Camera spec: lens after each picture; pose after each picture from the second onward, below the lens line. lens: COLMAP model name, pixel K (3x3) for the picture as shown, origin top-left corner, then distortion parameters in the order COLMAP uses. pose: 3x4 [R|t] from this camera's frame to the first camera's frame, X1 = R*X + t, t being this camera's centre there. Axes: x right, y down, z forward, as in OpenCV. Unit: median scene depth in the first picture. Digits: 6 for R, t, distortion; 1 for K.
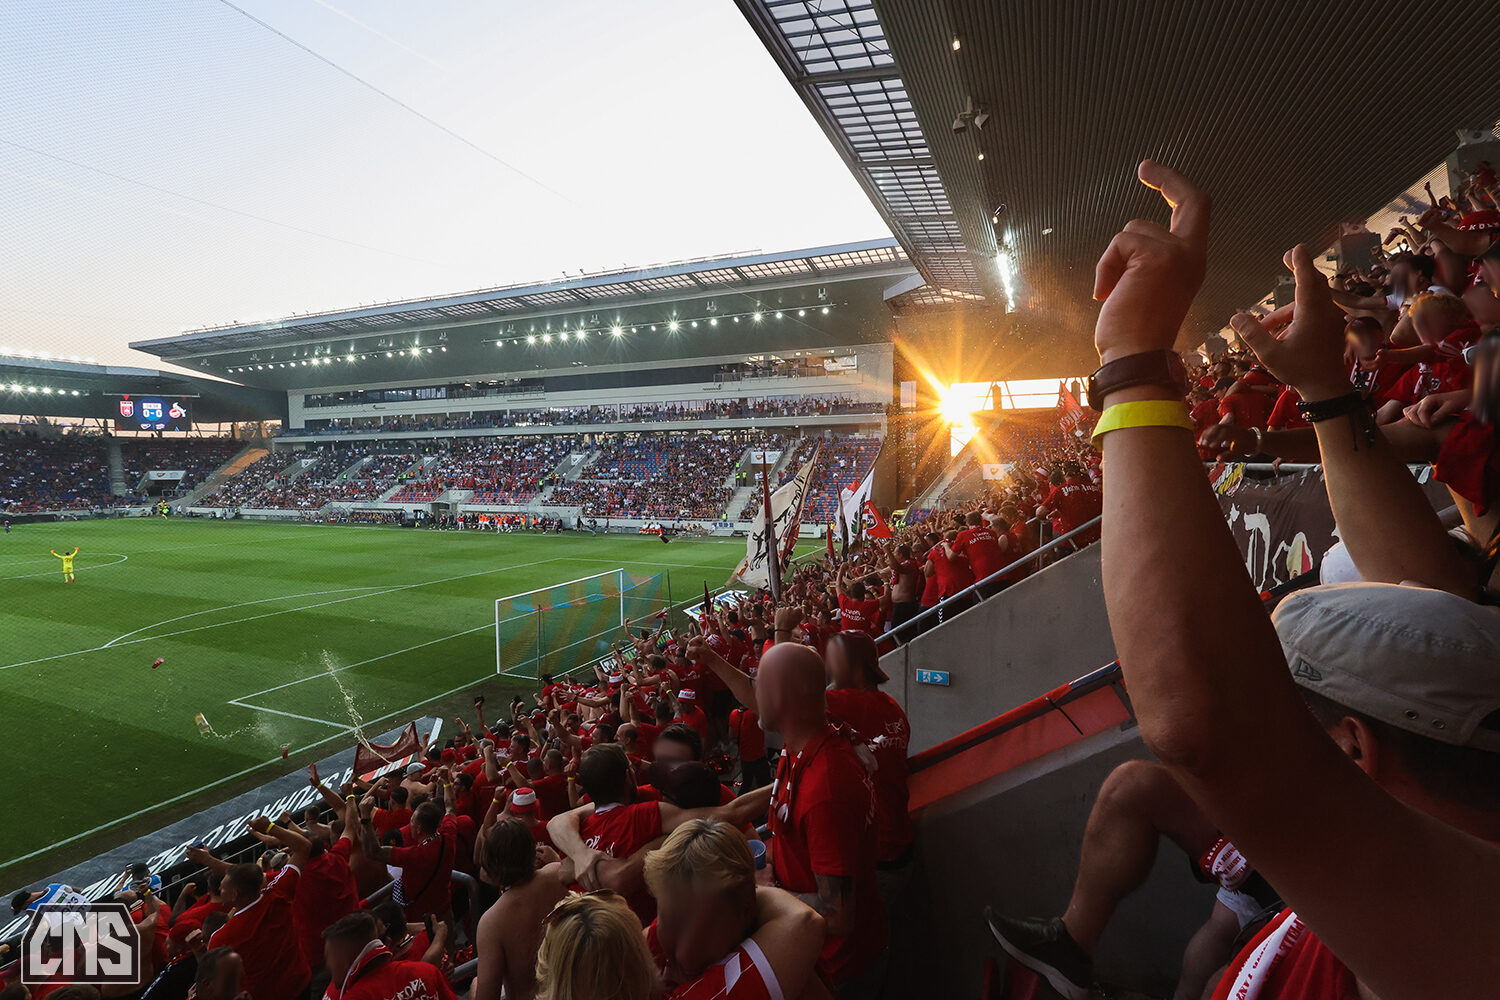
lens RADIAL K [[697.3, 0, 752.8], [0, 697.3, 500.2], [0, 0, 1]] dist [-0.004003, 0.000881]
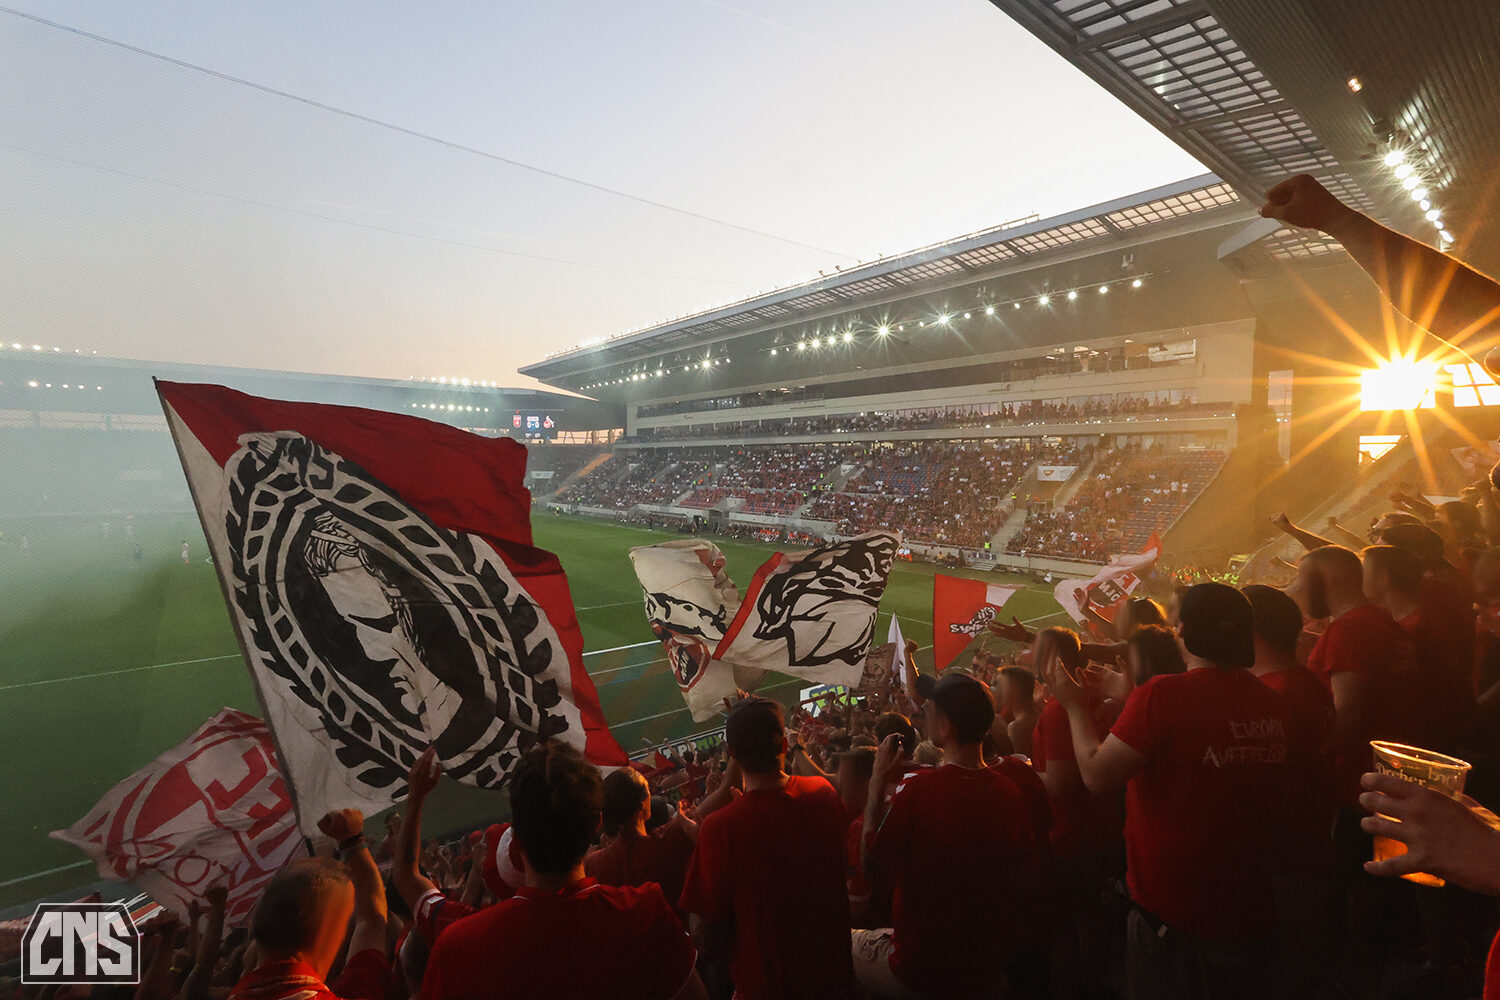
lens RADIAL K [[697.3, 0, 751.5], [0, 697.3, 491.5], [0, 0, 1]] dist [-0.004003, 0.000881]
pose [[0.884340, 0.032847, -0.465687, 0.078040], [-0.039616, 0.999204, -0.004752, -0.021256], [0.465160, 0.022651, 0.884937, 0.117264]]
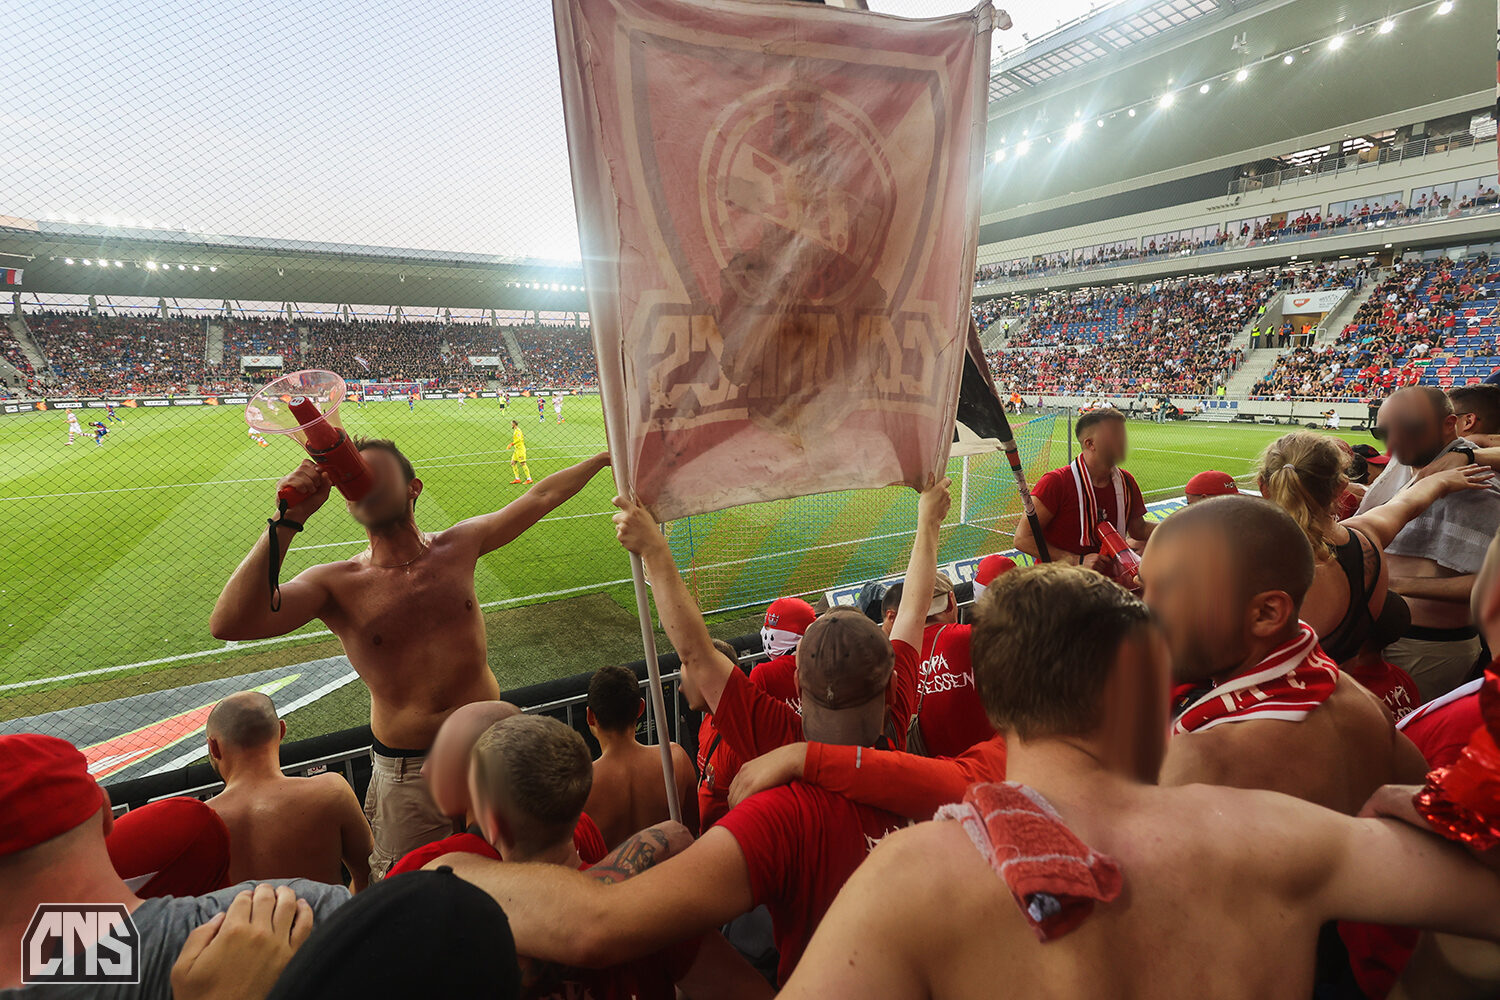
lens RADIAL K [[697.3, 0, 757.1], [0, 697.3, 514.0], [0, 0, 1]] dist [-0.004003, 0.000881]
pose [[0.813751, 0.114173, -0.569889, -0.009323], [-0.026150, 0.986715, 0.160342, 0.035375], [0.580625, -0.115576, 0.805926, 0.187886]]
